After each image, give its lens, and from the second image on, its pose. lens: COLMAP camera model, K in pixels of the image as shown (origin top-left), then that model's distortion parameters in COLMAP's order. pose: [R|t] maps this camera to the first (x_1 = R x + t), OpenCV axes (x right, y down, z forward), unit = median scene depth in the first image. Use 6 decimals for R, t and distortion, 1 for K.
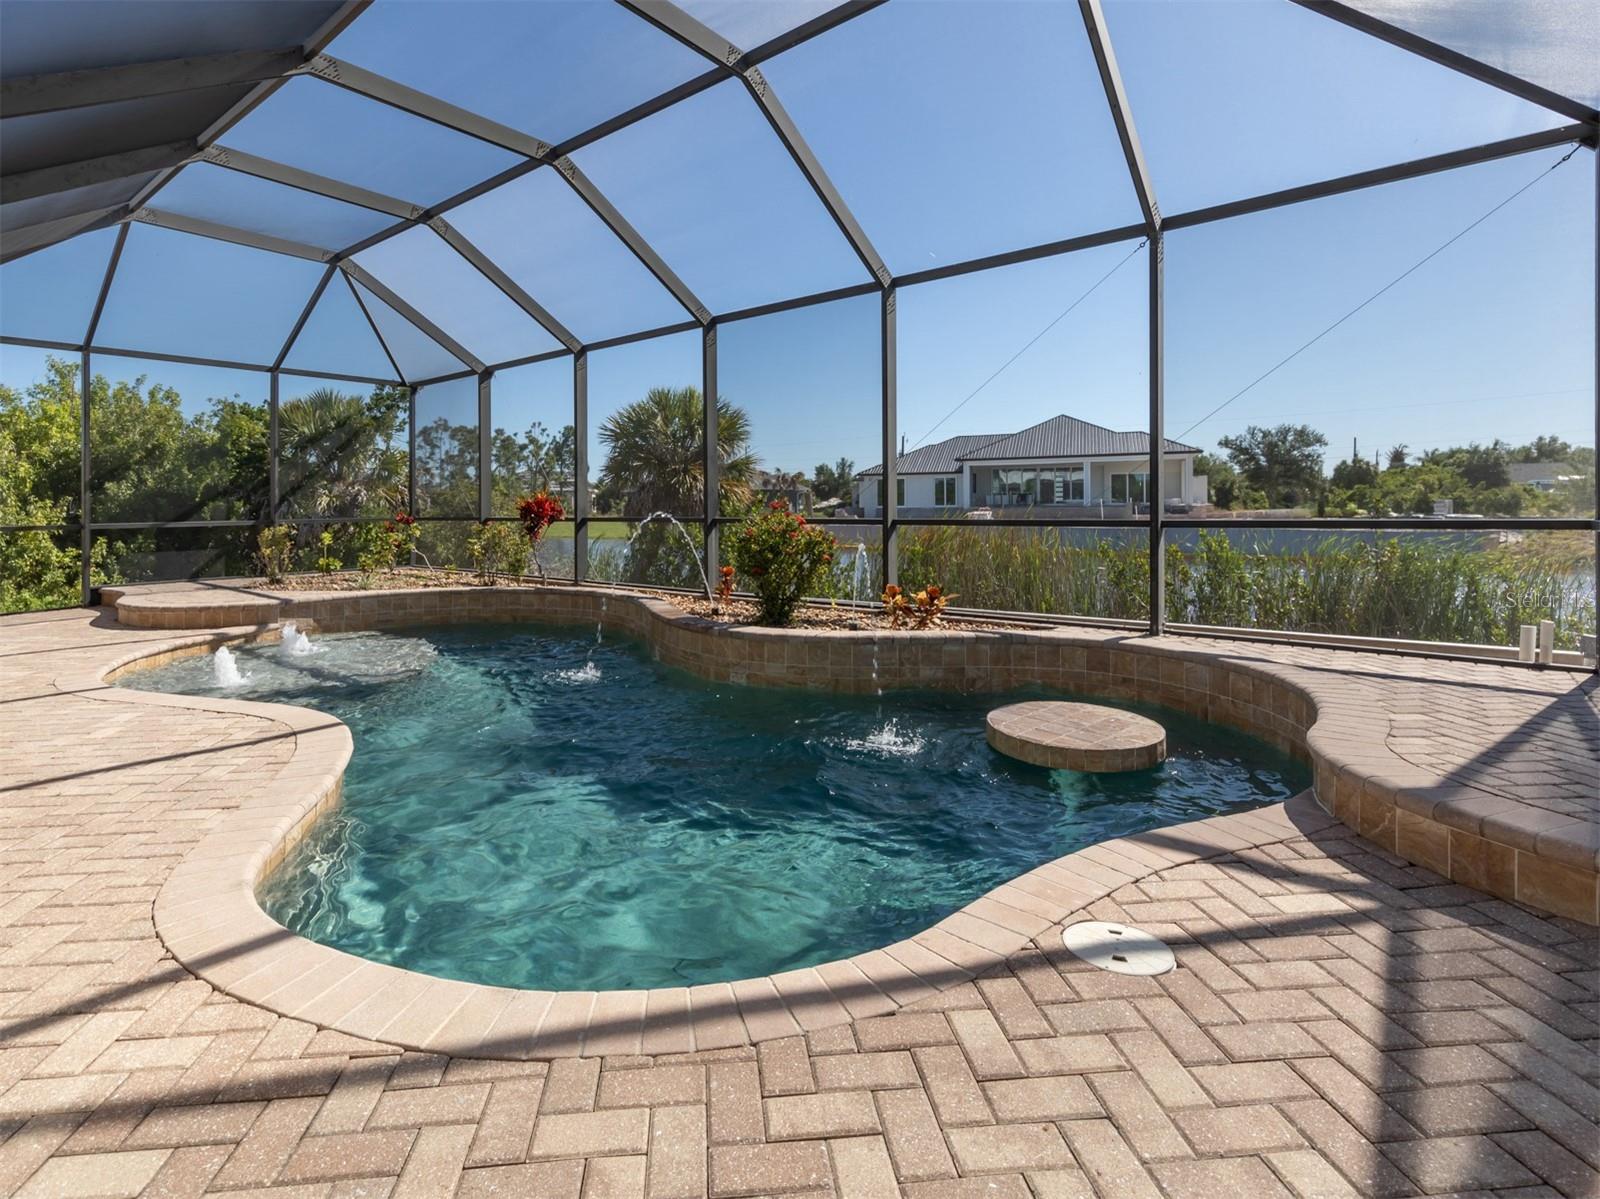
lens RADIAL K [[850.3, 0, 797.7], [0, 850.3, 589.0], [0, 0, 1]] dist [0.004998, 0.000553]
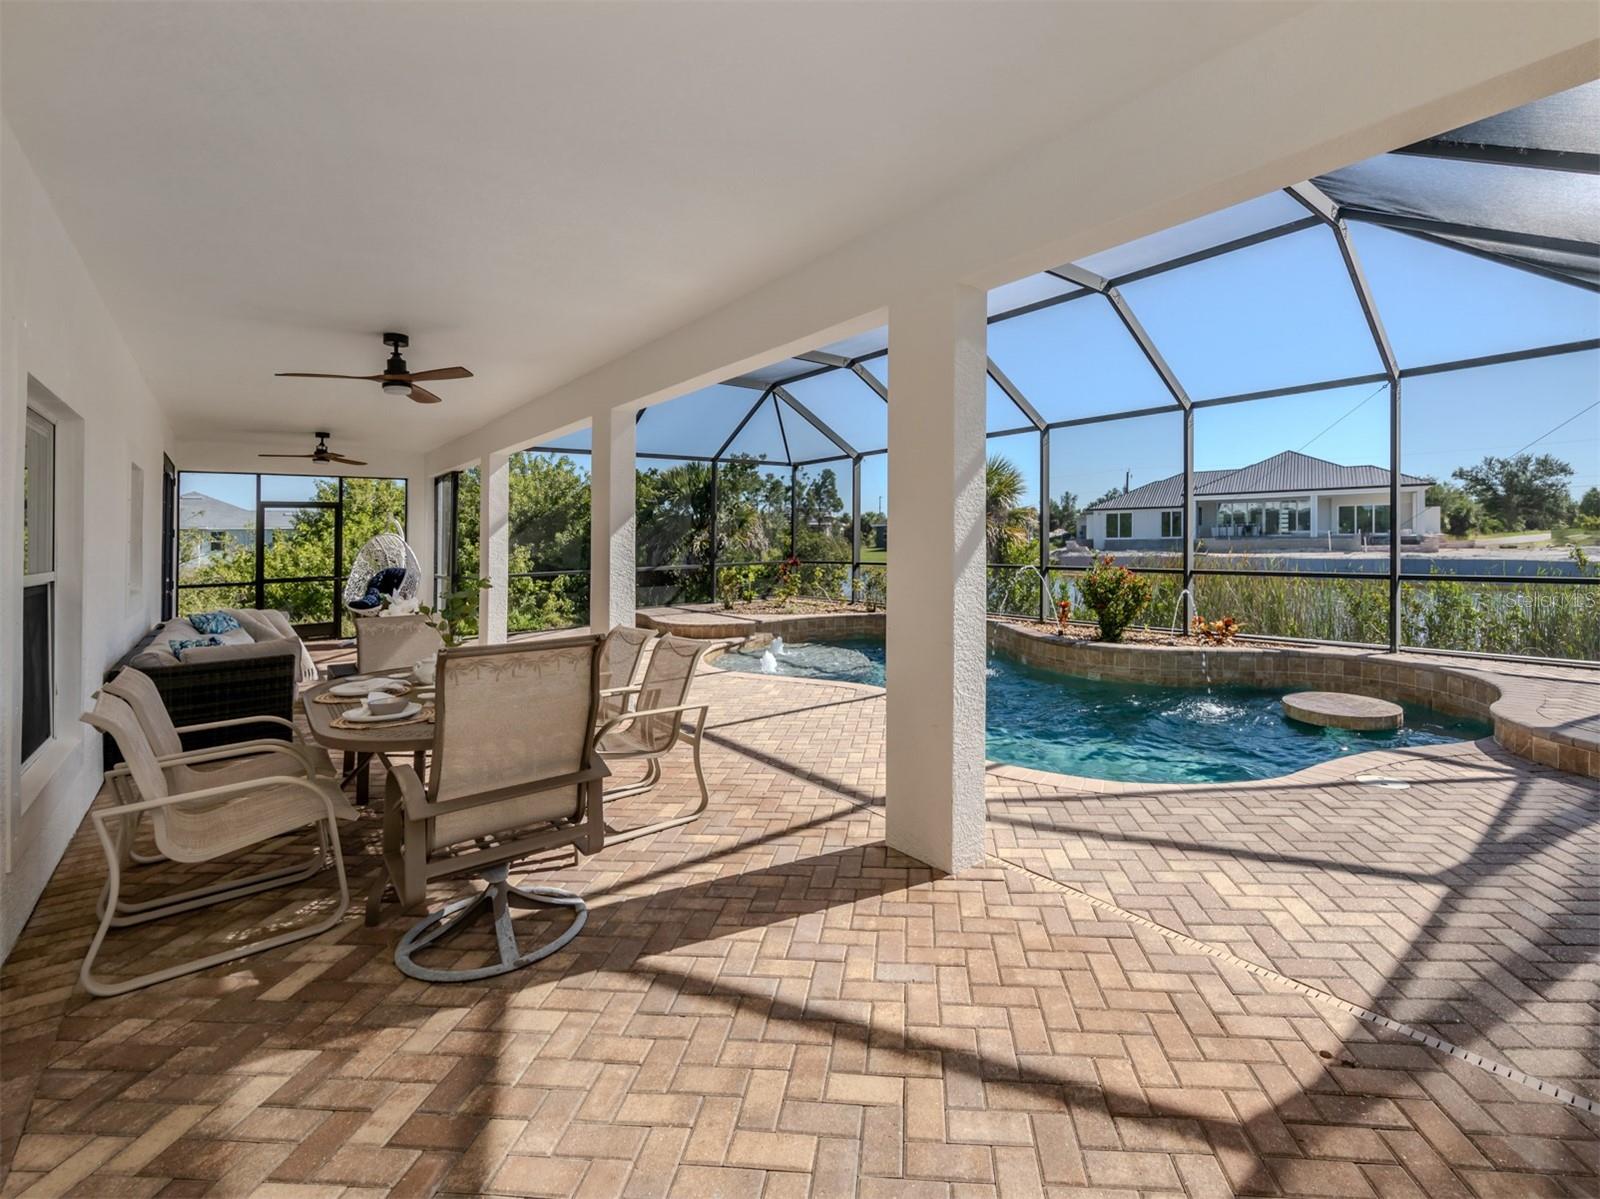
lens RADIAL K [[840.7, 0, 831.9], [0, 840.7, 603.0], [0, 0, 1]] dist [0.000385, -0.001172]
pose [[0.983767, 0.007770, -0.179282, -0.204324], [-0.009103, 0.999937, -0.006614, -0.009847], [0.179220, 0.008139, 0.983775, -0.448459]]
